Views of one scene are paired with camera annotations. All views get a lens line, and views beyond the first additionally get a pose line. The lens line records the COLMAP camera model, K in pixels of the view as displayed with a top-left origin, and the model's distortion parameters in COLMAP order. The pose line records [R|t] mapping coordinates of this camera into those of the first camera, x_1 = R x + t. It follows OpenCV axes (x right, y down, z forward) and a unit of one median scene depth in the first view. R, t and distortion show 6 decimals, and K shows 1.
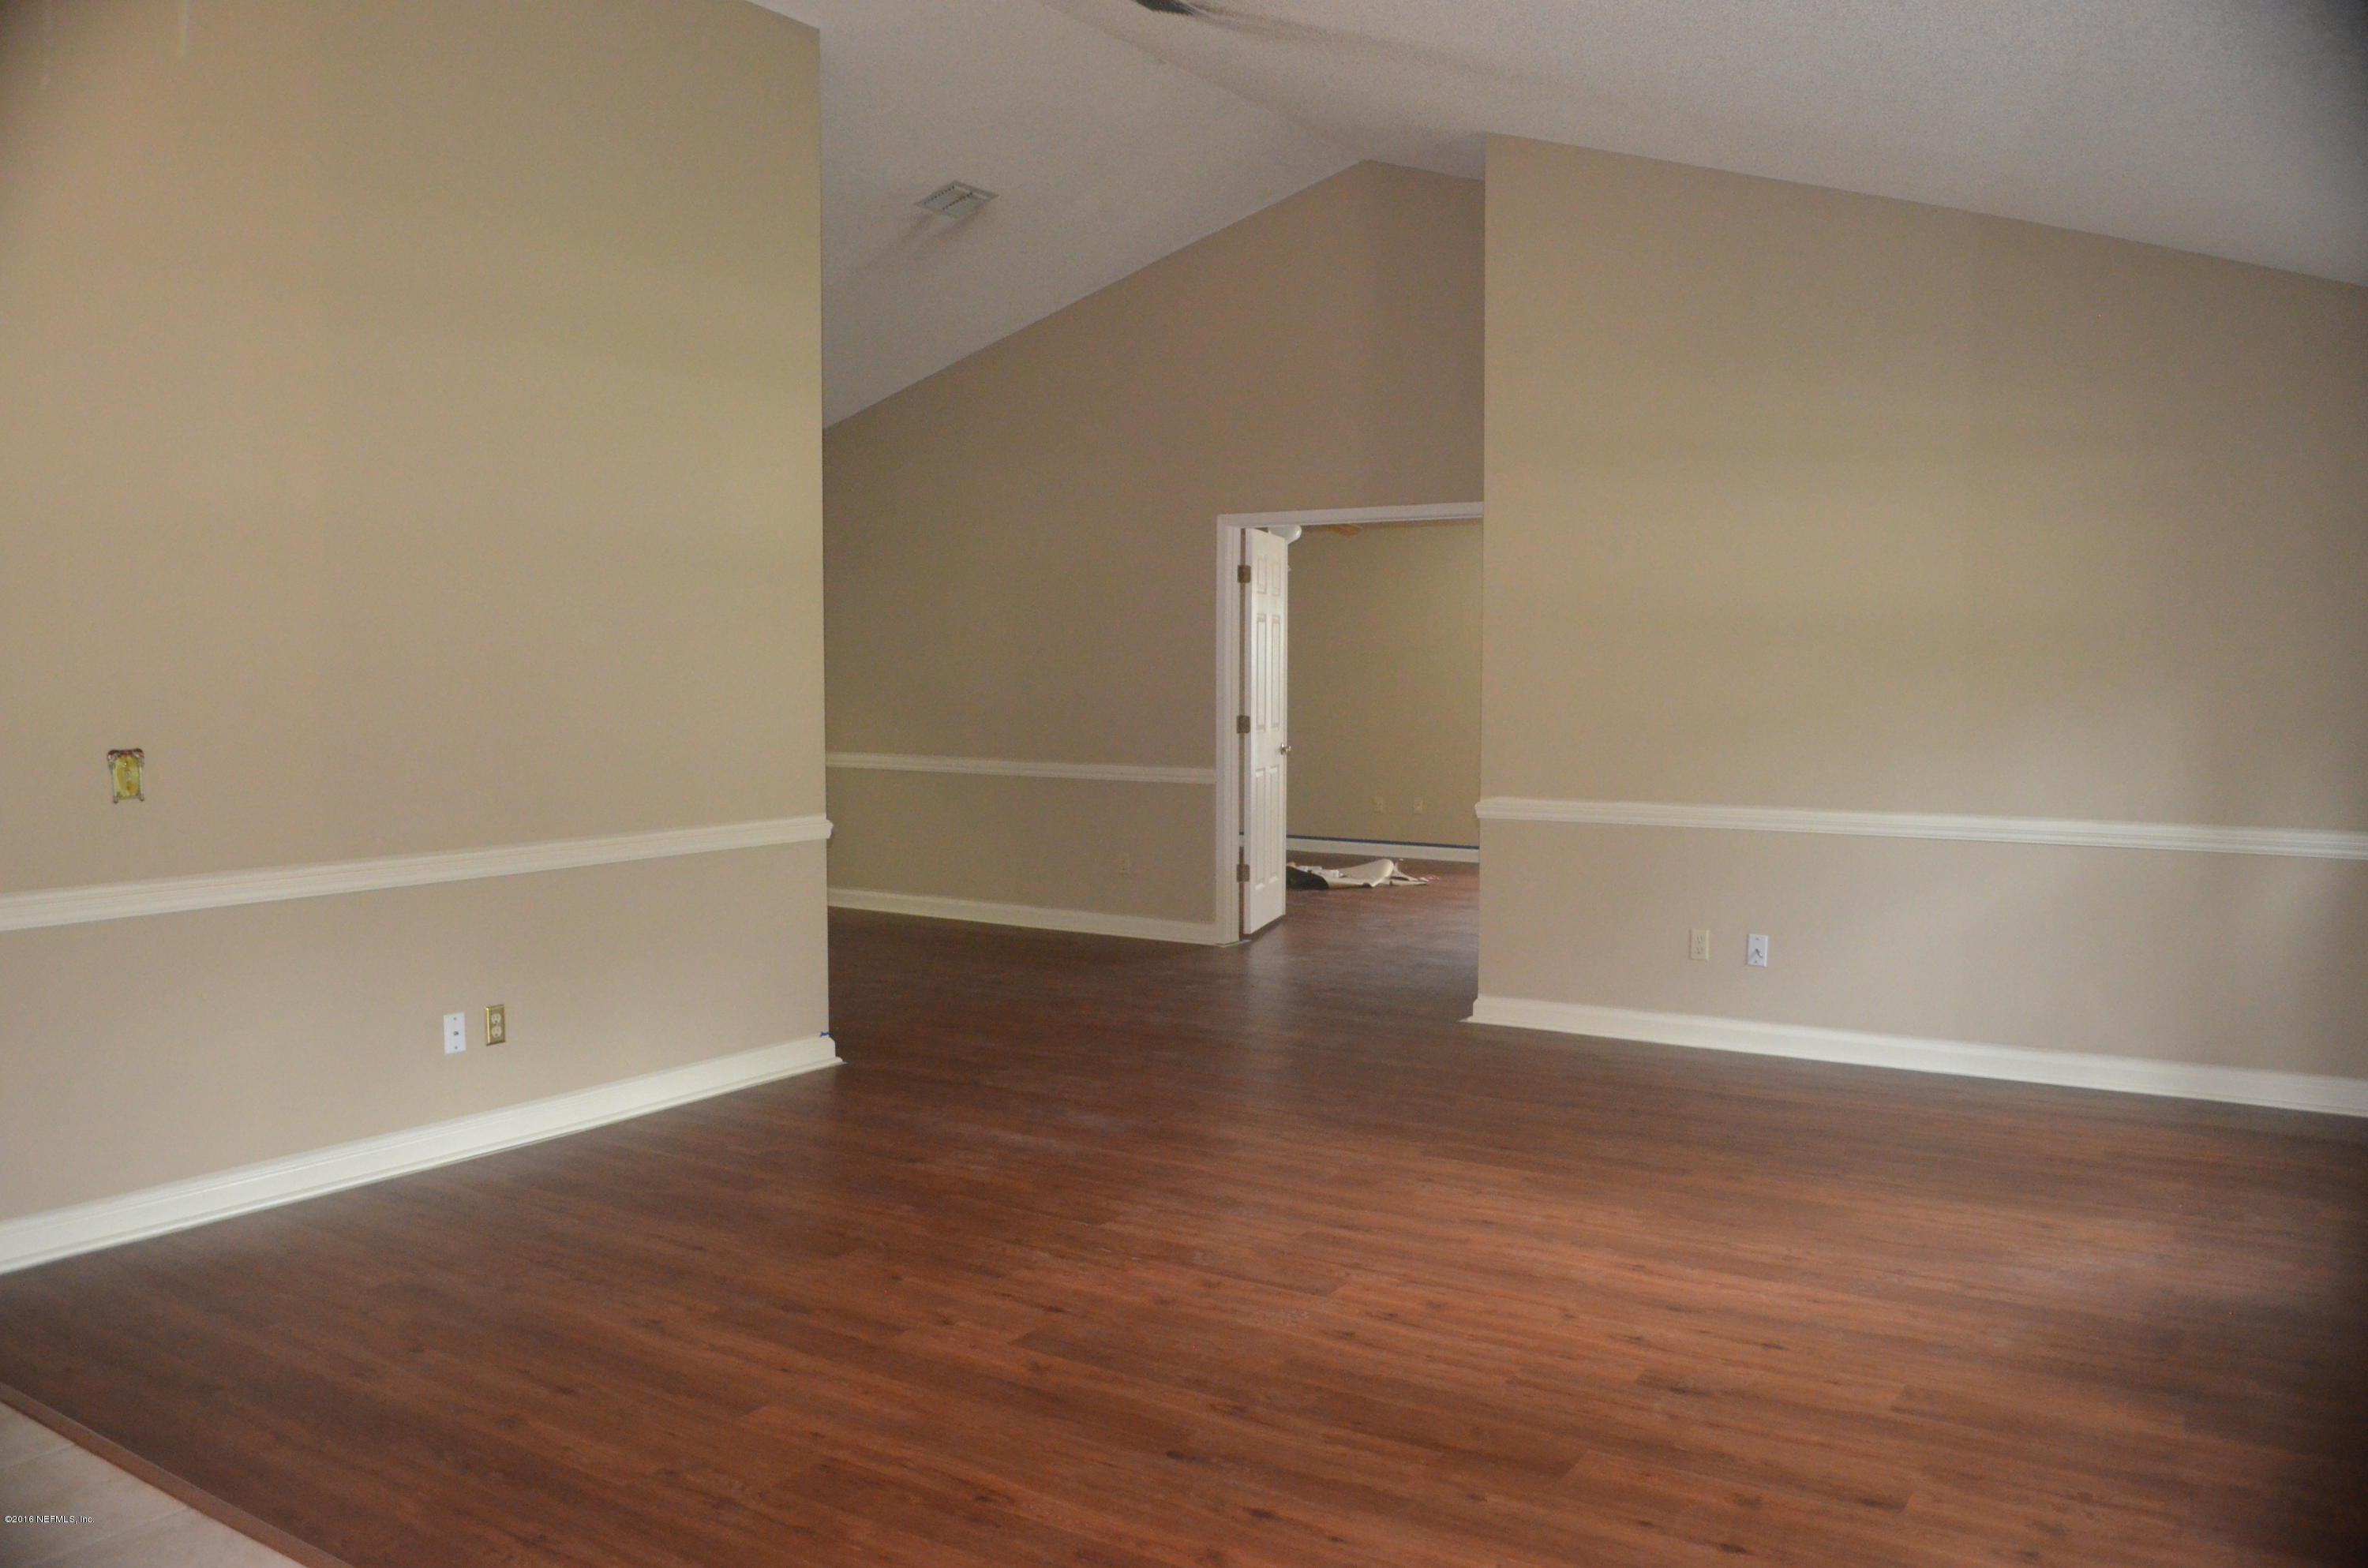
lens RADIAL K [[1865.1, 0, 1188.7], [0, 1865.1, 798.3], [0, 0, 1]] dist [-0.071835, 0.000178]
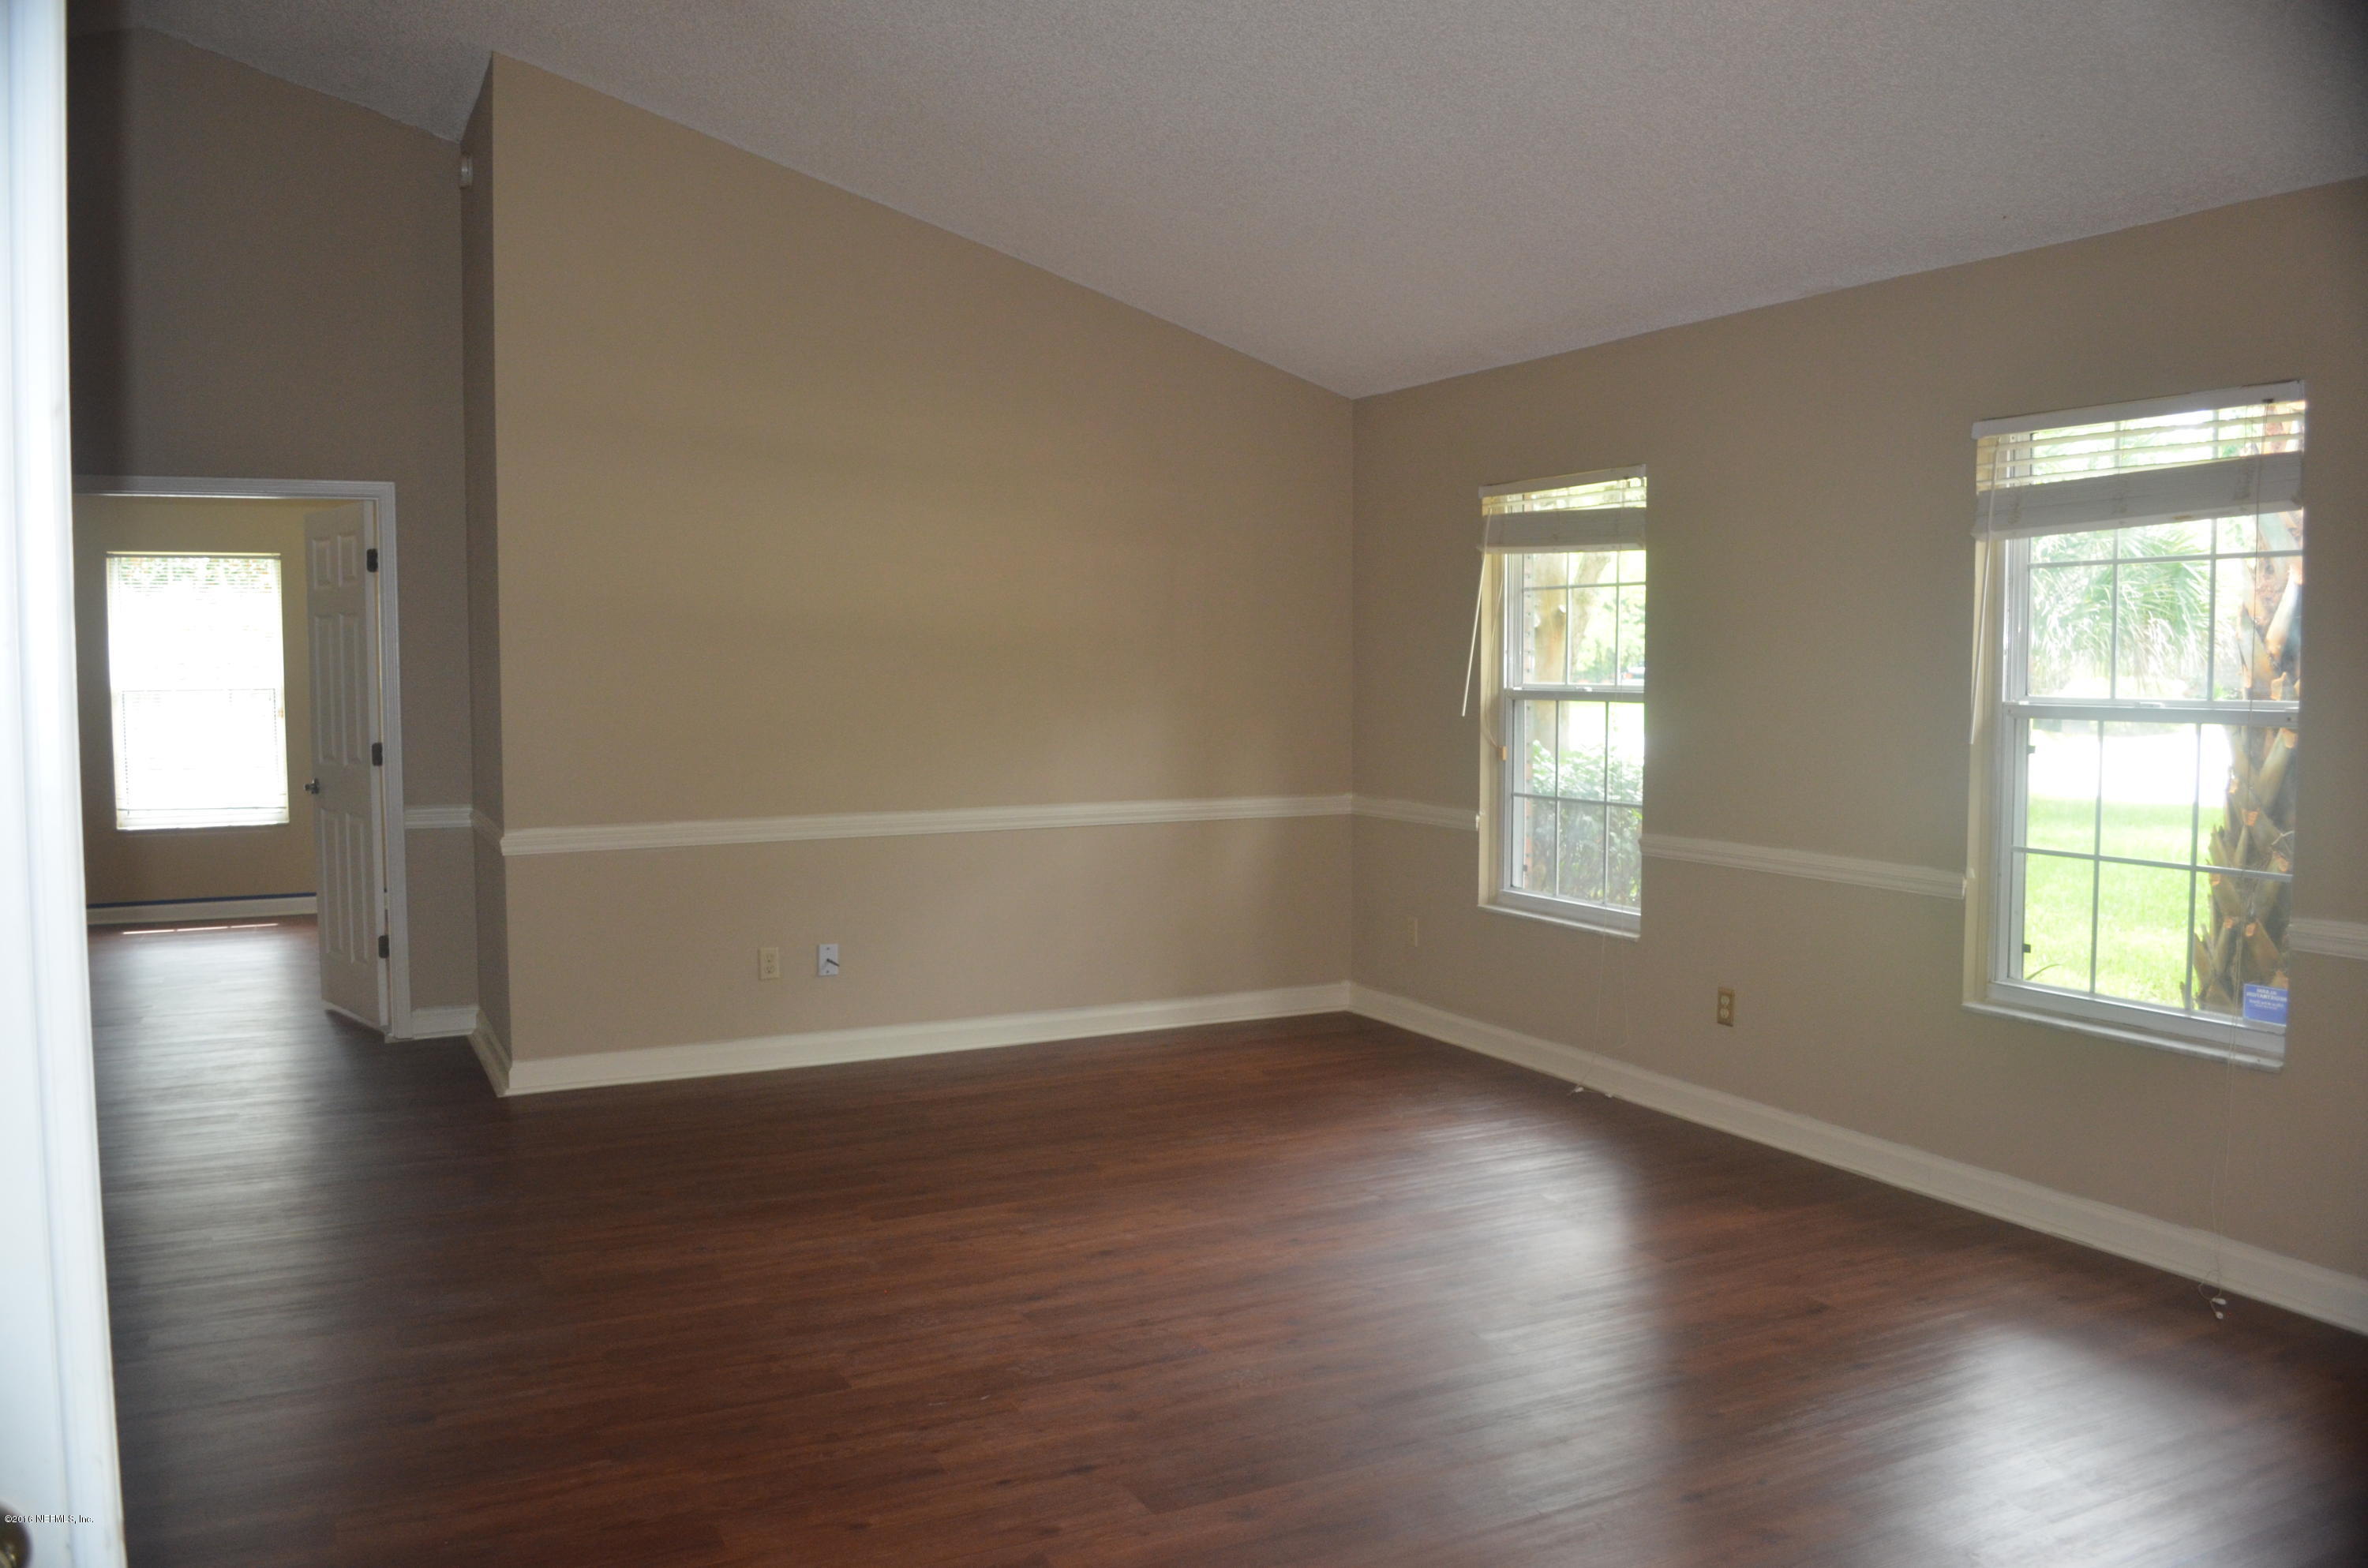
lens RADIAL K [[1865.1, 0, 1189.9], [0, 1865.1, 770.0], [0, 0, 1]] dist [-0.071835, 0.000178]
pose [[0.494104, -0.049575, 0.867988, -0.578506], [0.066651, 0.997595, 0.019036, -0.031794], [-0.866844, 0.048447, 0.496220, 0.431532]]
